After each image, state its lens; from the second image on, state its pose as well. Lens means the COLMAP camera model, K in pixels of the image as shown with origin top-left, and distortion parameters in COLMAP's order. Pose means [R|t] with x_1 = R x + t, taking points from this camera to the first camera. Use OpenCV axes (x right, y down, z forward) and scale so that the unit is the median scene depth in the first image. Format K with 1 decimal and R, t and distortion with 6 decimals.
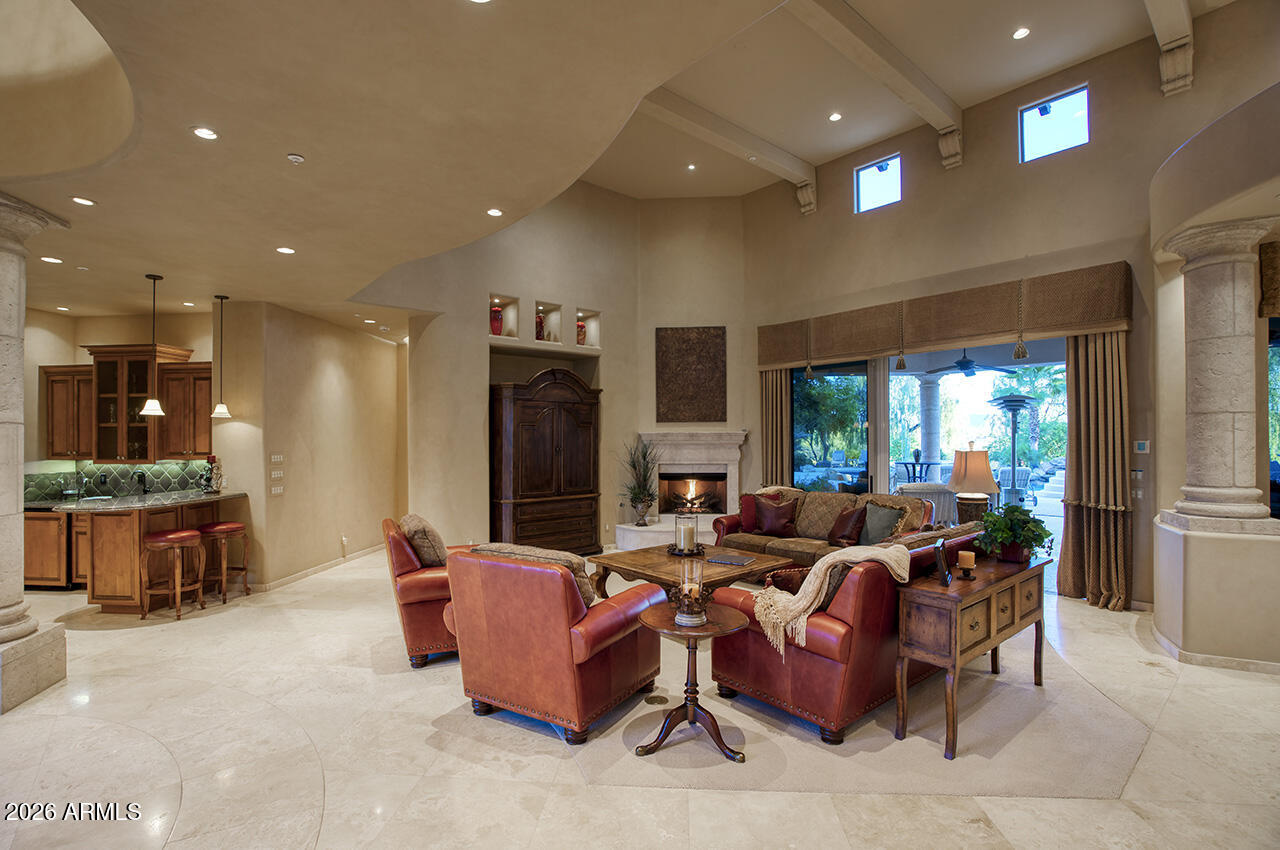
lens RADIAL K [[589.9, 0, 633.3], [0, 589.9, 426.6], [0, 0, 1]] dist [-0.048376, 0.000955]
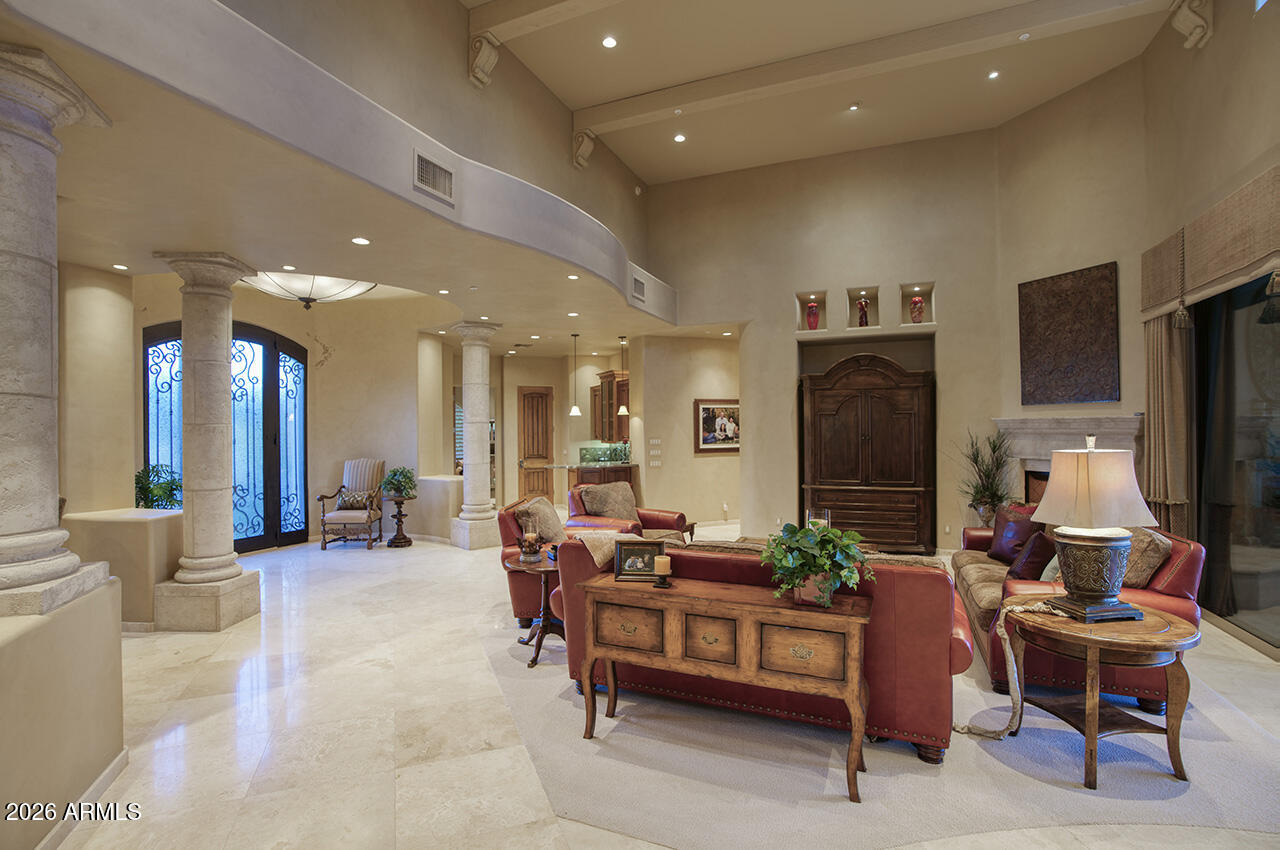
lens RADIAL K [[589.9, 0, 629.2], [0, 589.9, 428.0], [0, 0, 1]] dist [-0.048376, 0.000955]
pose [[0.452871, -0.002747, -0.891572, 0.525737], [0.022537, 0.999711, 0.008368, 0.004972], [0.891291, -0.023883, 0.452802, 0.209730]]
